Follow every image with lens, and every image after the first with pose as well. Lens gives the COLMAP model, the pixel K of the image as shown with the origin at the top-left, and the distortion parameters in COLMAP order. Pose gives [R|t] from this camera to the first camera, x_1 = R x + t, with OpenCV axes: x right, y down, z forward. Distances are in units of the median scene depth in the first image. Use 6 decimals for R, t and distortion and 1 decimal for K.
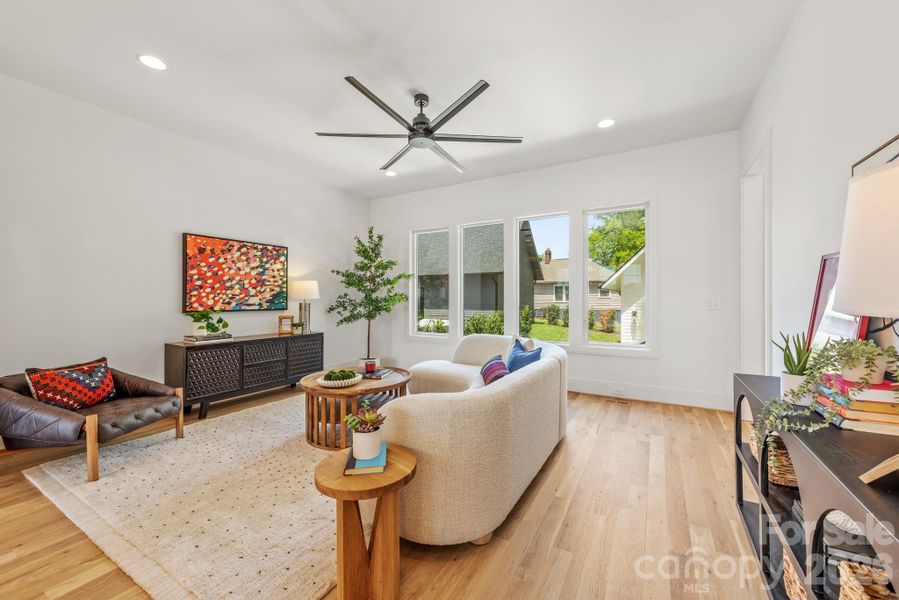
lens RADIAL K [[351.5, 0, 452.8], [0, 351.5, 298.6], [0, 0, 1]] dist [0.011053, -0.003068]
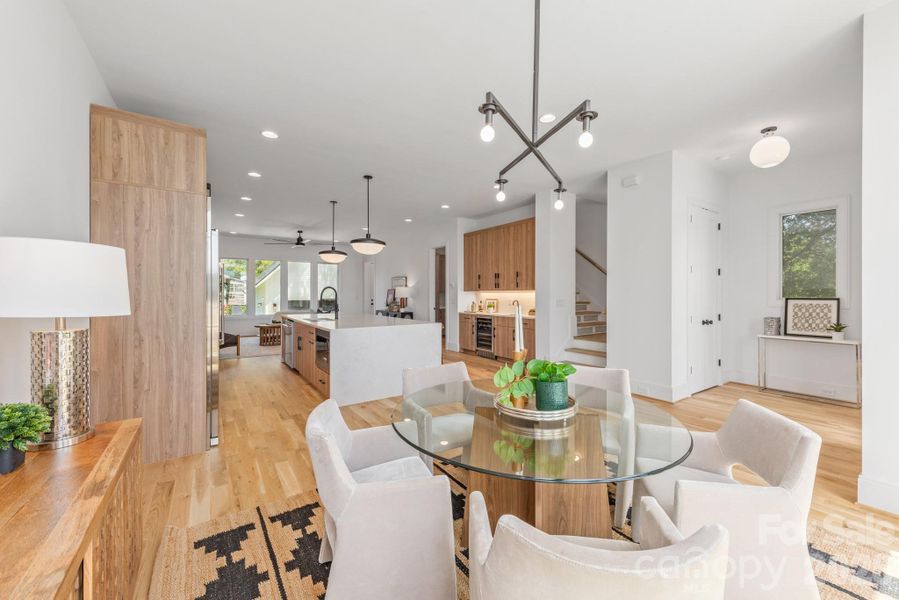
lens RADIAL K [[351.5, 0, 455.4], [0, 351.5, 293.2], [0, 0, 1]] dist [0.011053, -0.003068]
pose [[0.431446, 0.003743, 0.902131, -1.603958], [-0.000269, 0.999992, -0.004020, -0.011004], [-0.902139, 0.001492, 0.431444, -1.093397]]
